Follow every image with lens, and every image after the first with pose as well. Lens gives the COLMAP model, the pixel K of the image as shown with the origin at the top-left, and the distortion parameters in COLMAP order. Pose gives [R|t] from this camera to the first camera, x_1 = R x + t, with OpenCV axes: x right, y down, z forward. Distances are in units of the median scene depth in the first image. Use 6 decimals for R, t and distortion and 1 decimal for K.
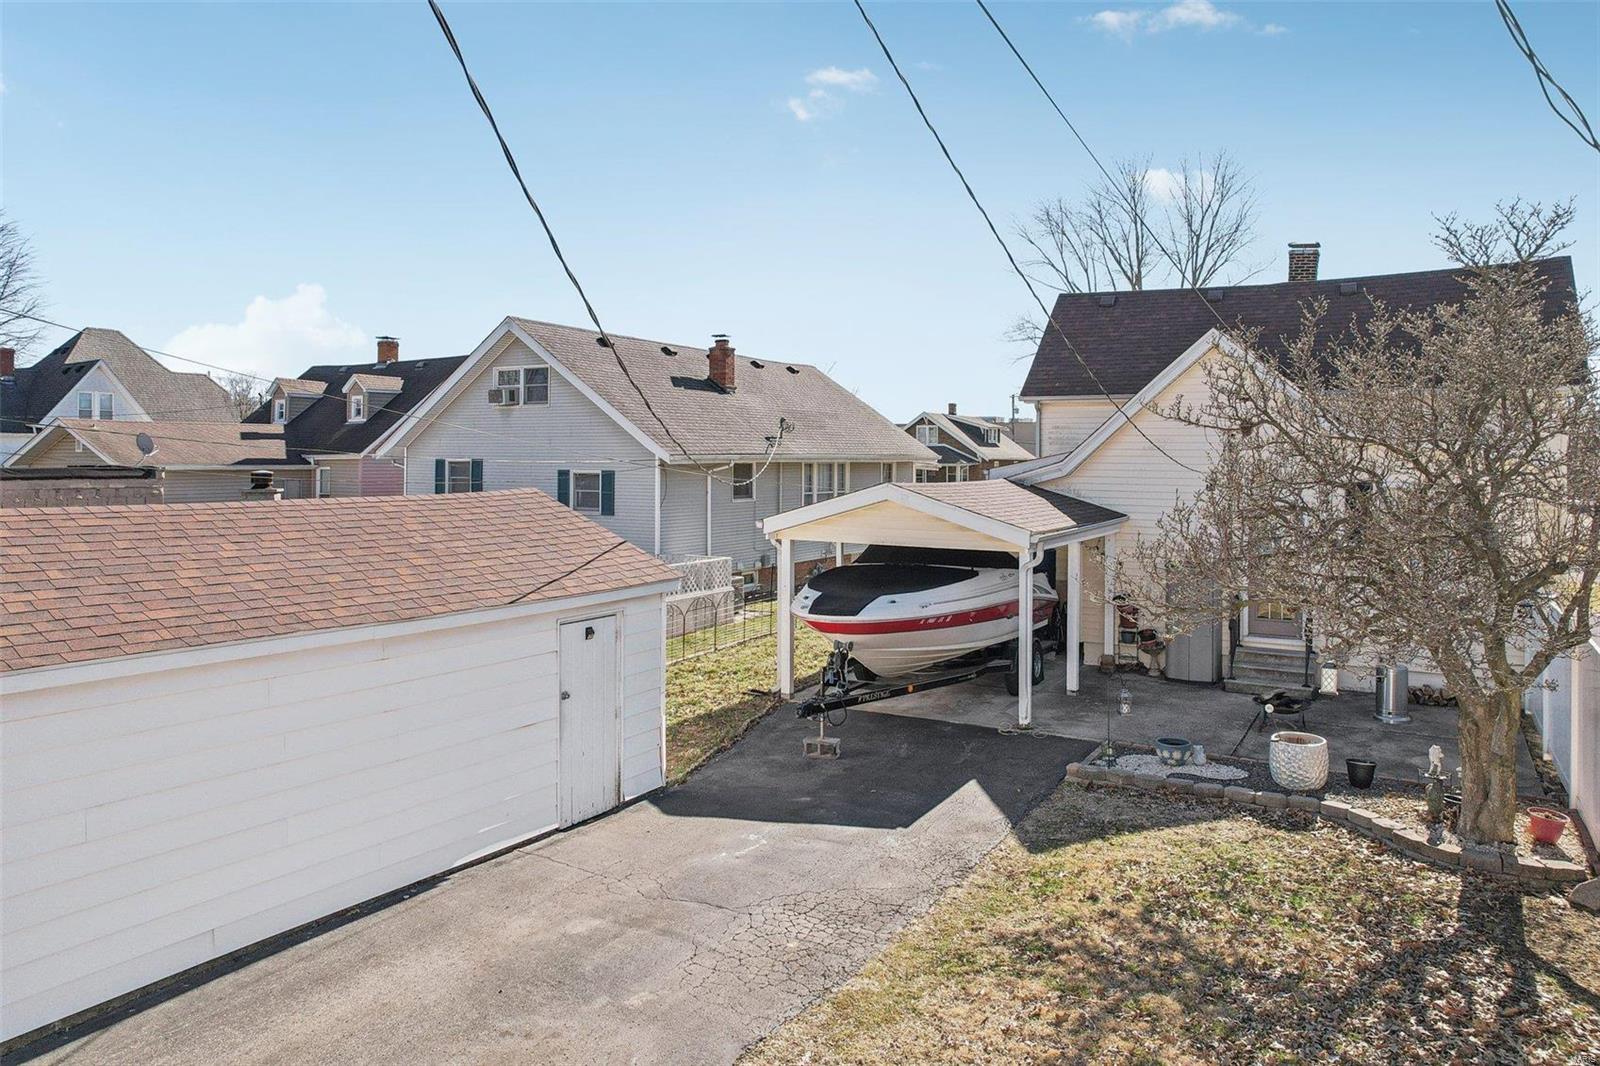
lens RADIAL K [[1085.9, 0, 795.3], [0, 1085.9, 467.1], [0, 0, 1]] dist [-0.073415, 0.078366]
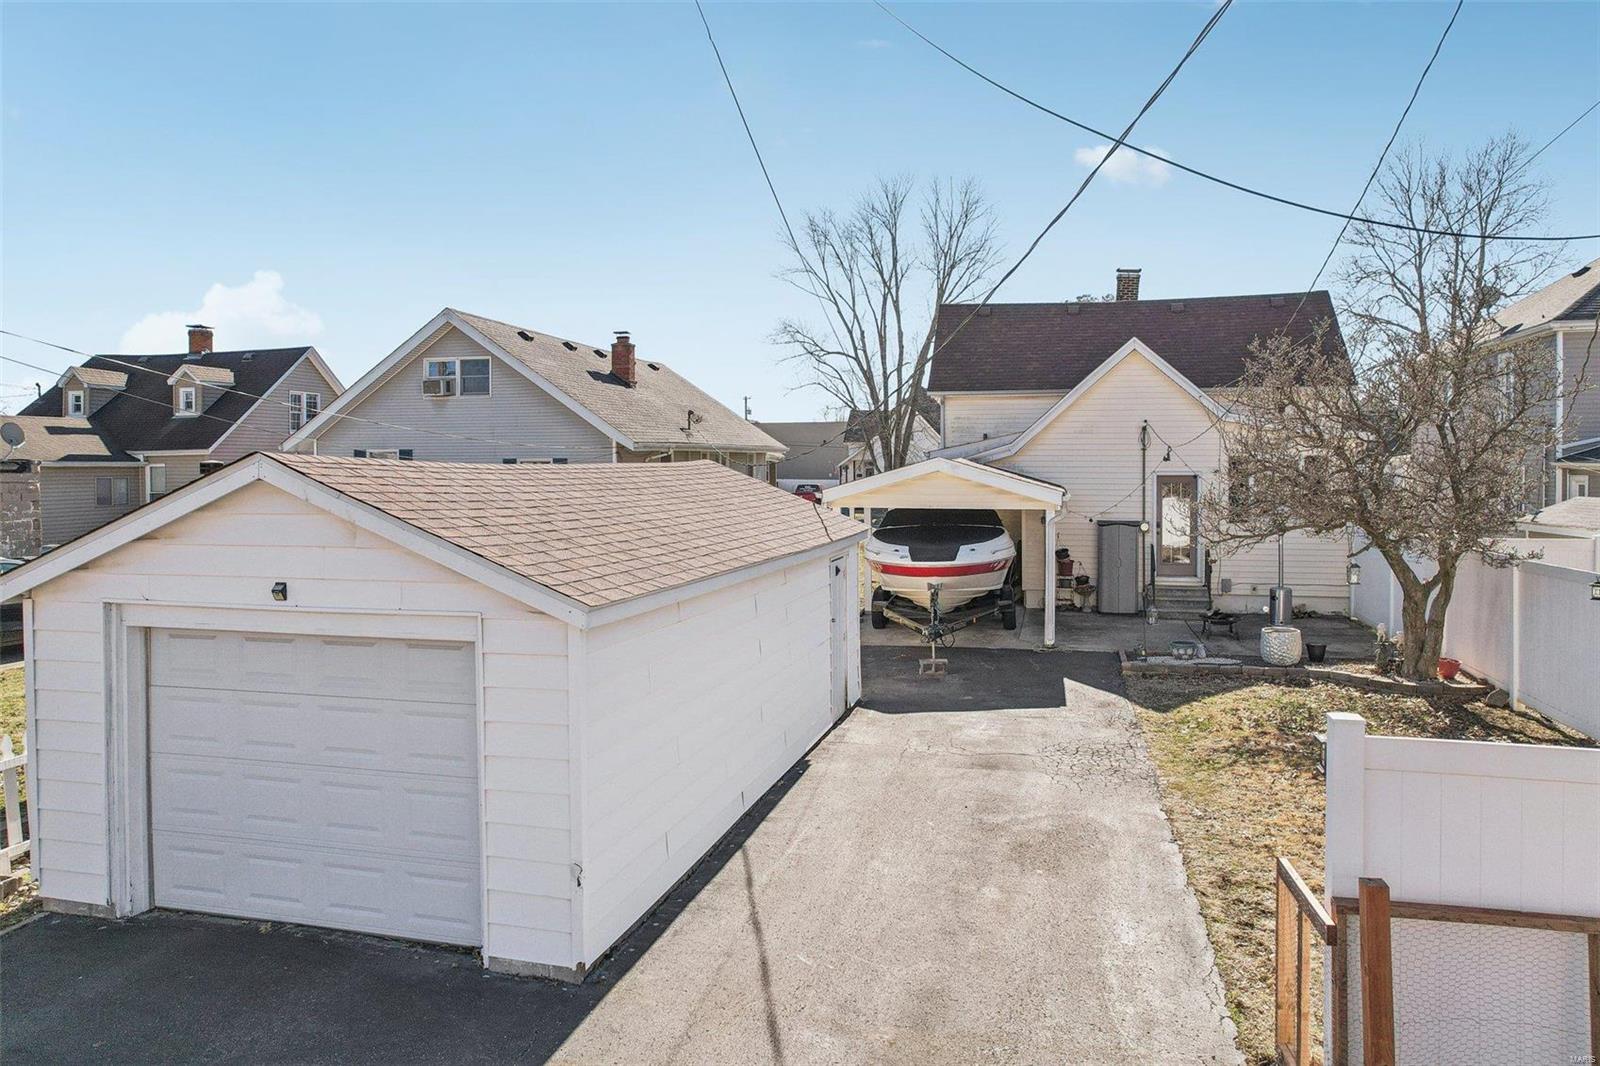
lens RADIAL K [[1077.6, 0, 800.0], [0, 1077.6, 533.0], [0, 0, 1]] dist [-0.087798, 0.104455]
pose [[0.954140, -0.028400, 0.298010, -0.246895], [0.010994, 0.998142, 0.059922, 0.014840], [-0.299158, -0.053898, 0.952680, -0.064774]]
